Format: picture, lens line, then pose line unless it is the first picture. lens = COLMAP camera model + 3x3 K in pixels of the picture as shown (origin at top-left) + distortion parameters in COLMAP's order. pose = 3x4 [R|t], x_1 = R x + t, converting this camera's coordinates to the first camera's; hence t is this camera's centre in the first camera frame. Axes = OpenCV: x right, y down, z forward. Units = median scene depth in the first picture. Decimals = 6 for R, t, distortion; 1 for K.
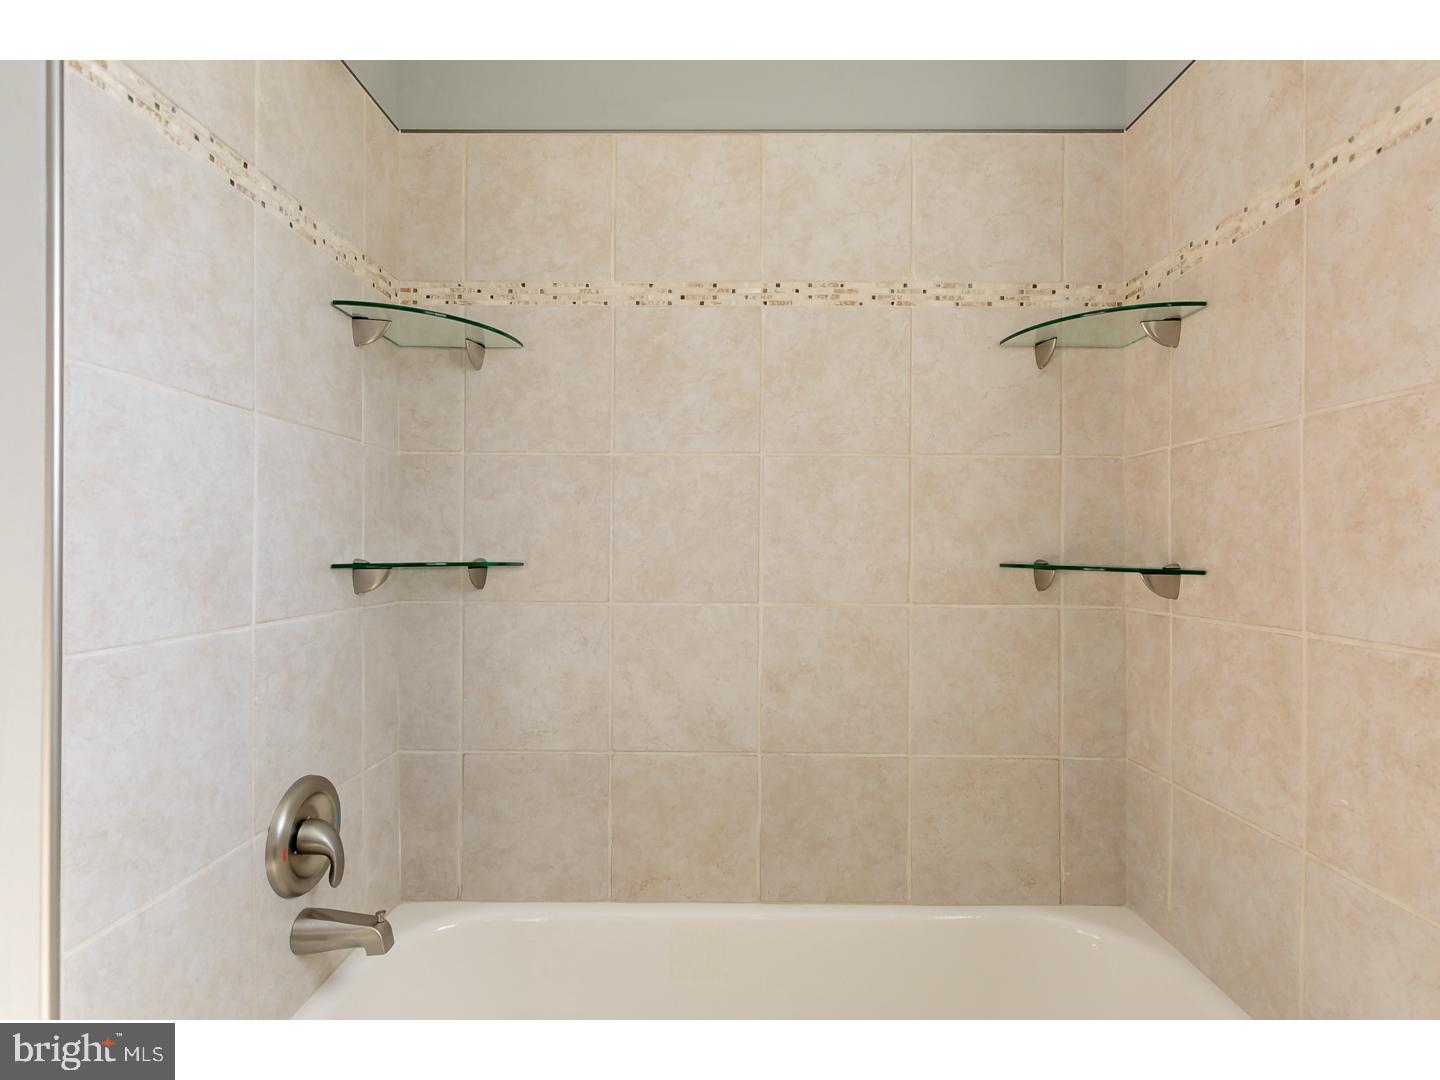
lens RADIAL K [[730.4, 0, 722.7], [0, 730.4, 546.3], [0, 0, 1]] dist [0.002612, 0.000398]
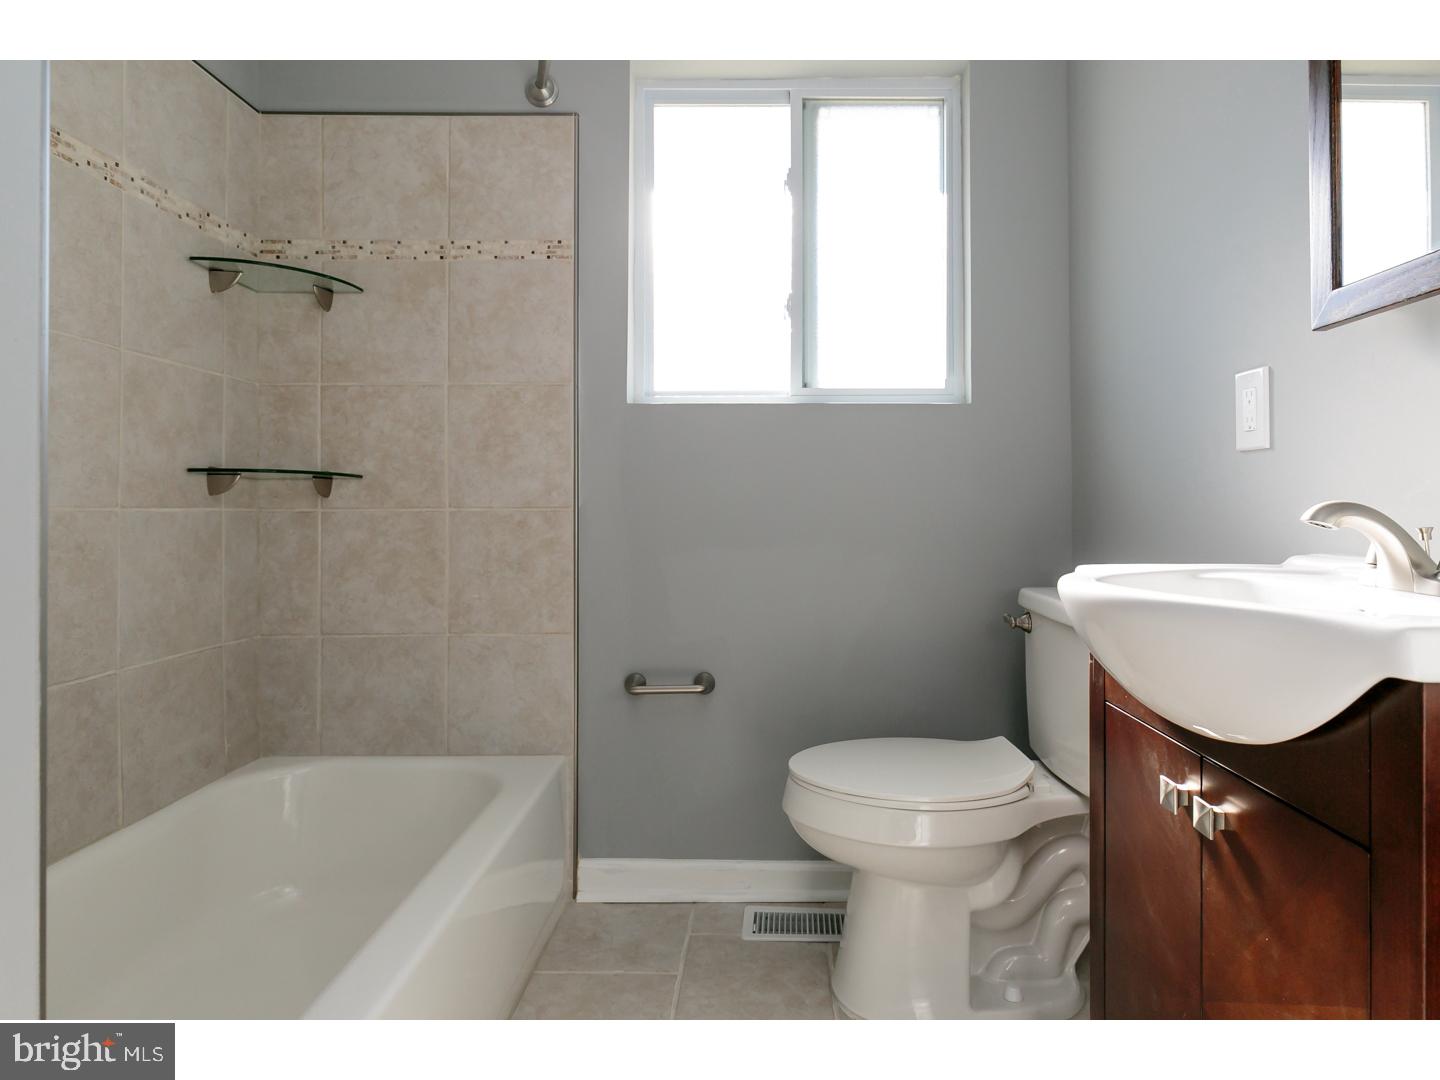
lens RADIAL K [[889.7, 0, 723.0], [0, 889.7, 505.1], [0, 0, 1]] dist [-0.002988, -0.000910]
pose [[0.003003, 0.005097, 0.999982, -0.968341], [-0.001857, 0.999985, -0.005092, 0.088519], [-0.999994, -0.001842, 0.003013, 0.250839]]
